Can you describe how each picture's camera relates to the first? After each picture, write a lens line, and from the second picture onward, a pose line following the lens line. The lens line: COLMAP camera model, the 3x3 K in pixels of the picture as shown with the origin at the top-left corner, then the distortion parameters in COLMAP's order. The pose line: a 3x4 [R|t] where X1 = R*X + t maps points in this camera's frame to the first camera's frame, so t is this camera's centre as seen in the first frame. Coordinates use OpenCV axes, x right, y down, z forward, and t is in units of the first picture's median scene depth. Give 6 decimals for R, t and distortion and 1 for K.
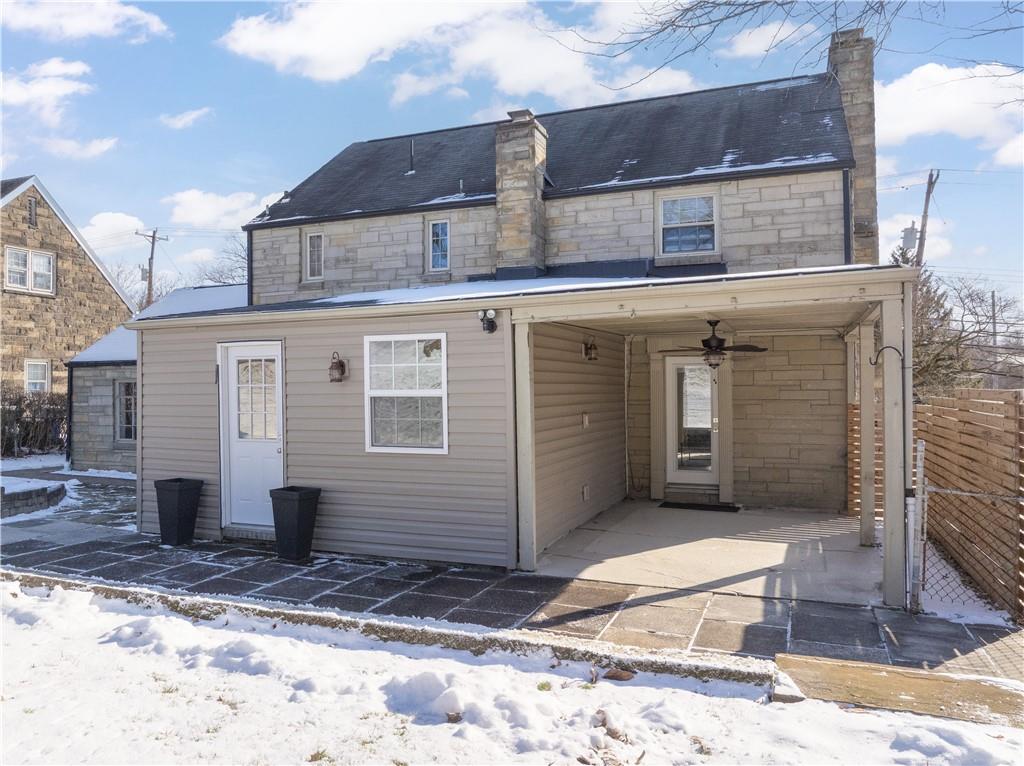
lens RADIAL K [[726.3, 0, 514.2], [0, 726.3, 383.0], [0, 0, 1]] dist [-0.038201, -0.015300]
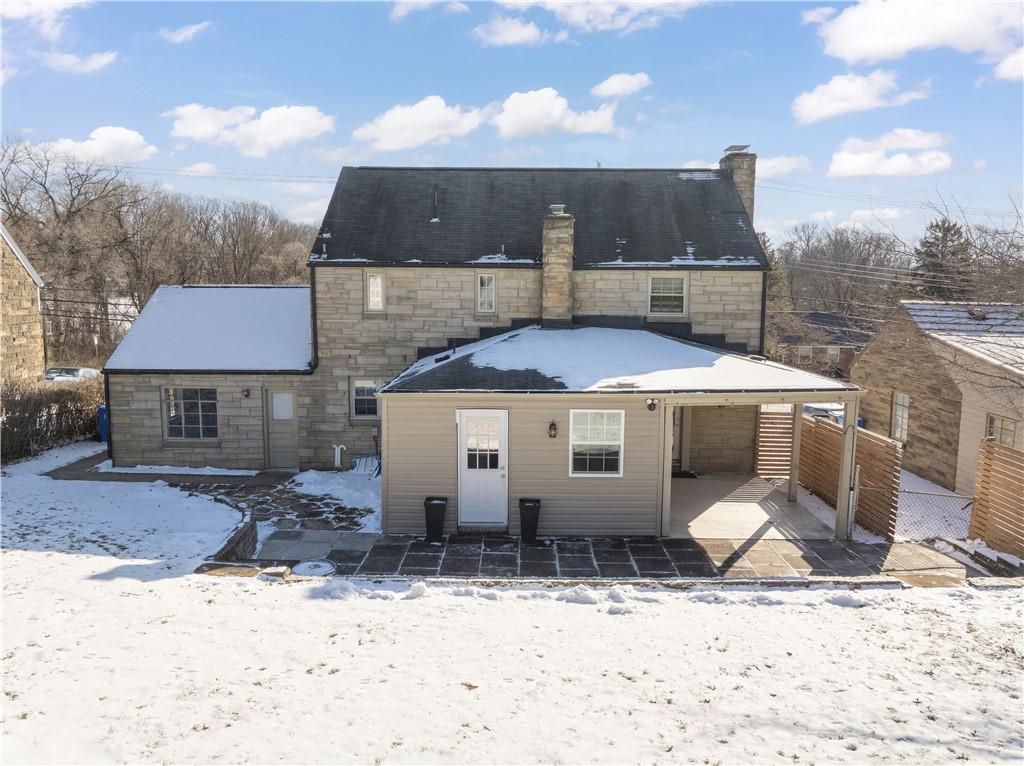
lens RADIAL K [[726.3, 0, 514.3], [0, 726.3, 381.4], [0, 0, 1]] dist [-0.038201, -0.015300]
pose [[0.932798, -0.032306, 0.358949, -0.613996], [-0.015226, 0.991552, 0.128811, -0.227081], [-0.360078, -0.125620, 0.924426, -0.325862]]
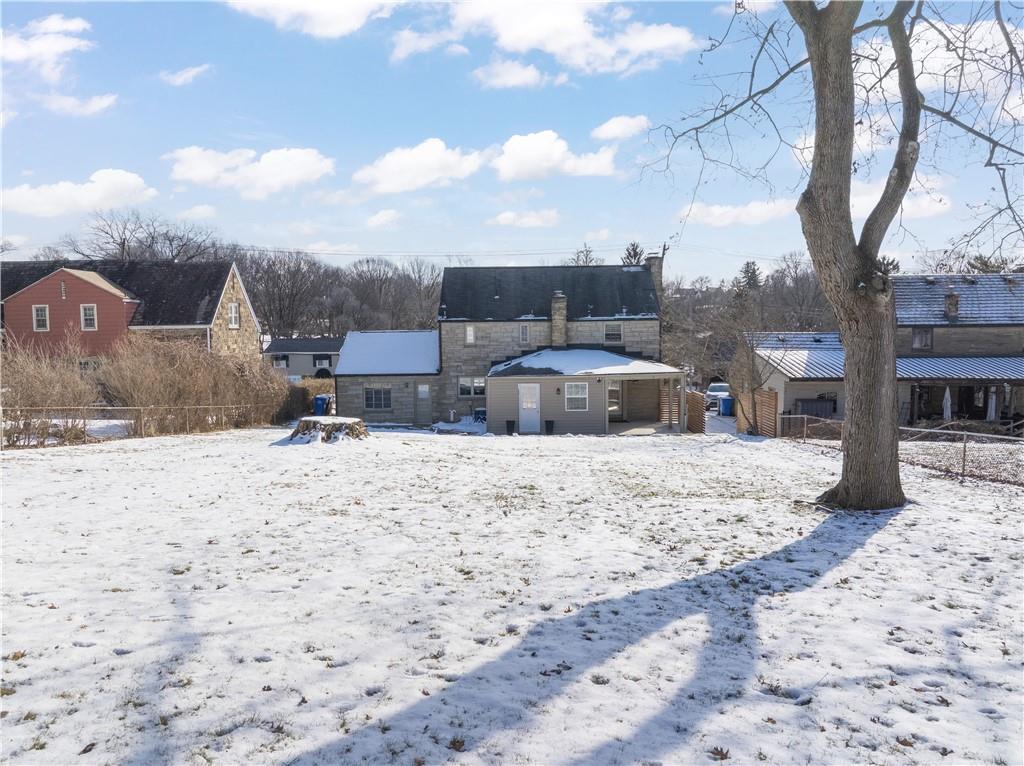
lens RADIAL K [[726.3, 0, 510.0], [0, 726.3, 391.0], [0, 0, 1]] dist [-0.038201, -0.015300]
pose [[0.935564, -0.038302, 0.351073, -1.275776], [0.003830, 0.995143, 0.098364, -0.275528], [-0.353135, -0.090681, 0.931167, -1.770818]]
